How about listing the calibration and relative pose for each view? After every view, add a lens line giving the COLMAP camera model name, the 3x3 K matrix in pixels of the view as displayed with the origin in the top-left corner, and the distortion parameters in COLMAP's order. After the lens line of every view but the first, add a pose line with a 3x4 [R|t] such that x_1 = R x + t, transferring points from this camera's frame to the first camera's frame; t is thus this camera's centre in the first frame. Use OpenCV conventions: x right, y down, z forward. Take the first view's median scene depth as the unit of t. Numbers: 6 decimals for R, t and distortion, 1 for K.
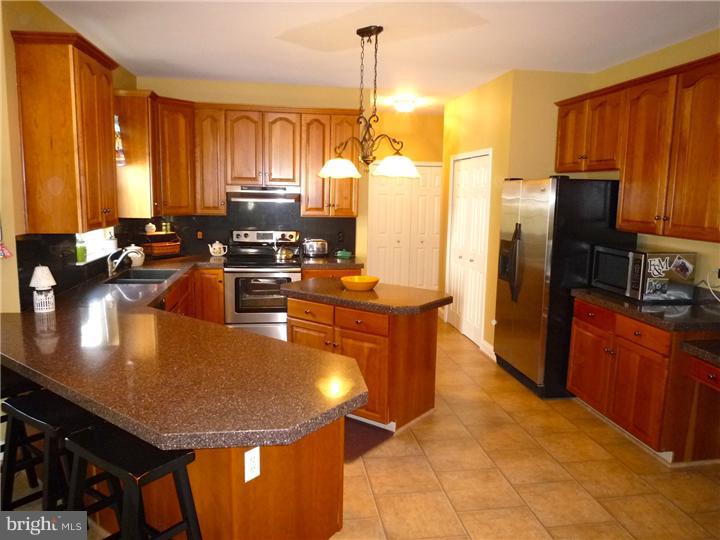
lens RADIAL K [[536.5, 0, 359.0], [0, 536.5, 267.7], [0, 0, 1]] dist [-0.012937, -0.034765]
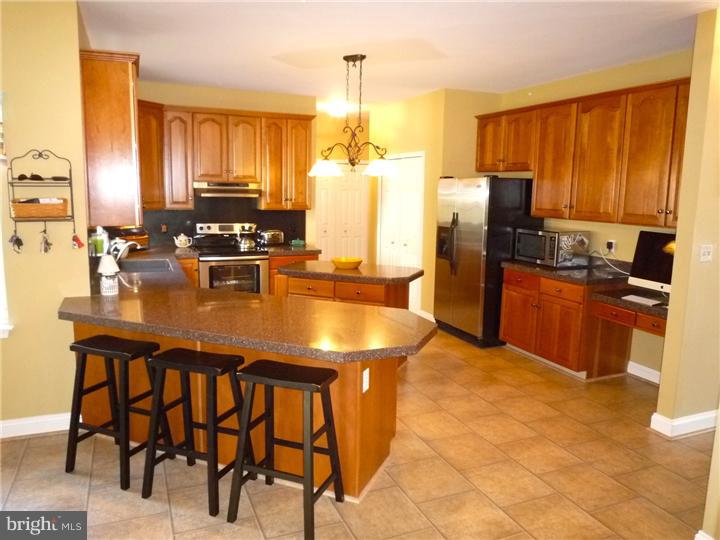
lens RADIAL K [[536.5, 0, 357.6], [0, 536.5, 268.7], [0, 0, 1]] dist [-0.012937, -0.034765]
pose [[0.968372, -0.039892, 0.246301, -0.257942], [0.036374, 0.999161, 0.018818, 0.018306], [-0.246845, -0.009264, 0.969011, -0.176785]]
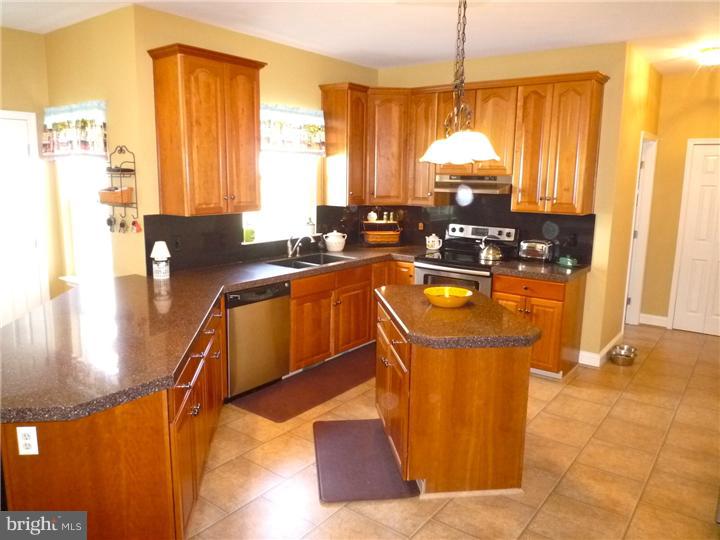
lens RADIAL K [[536.5, 0, 358.2], [0, 536.5, 267.9], [0, 0, 1]] dist [-0.012937, -0.034765]
pose [[0.697496, 0.112461, -0.707709, 0.429998], [-0.100934, 0.993181, 0.058348, -0.042756], [0.709445, 0.030734, 0.704090, 0.328569]]
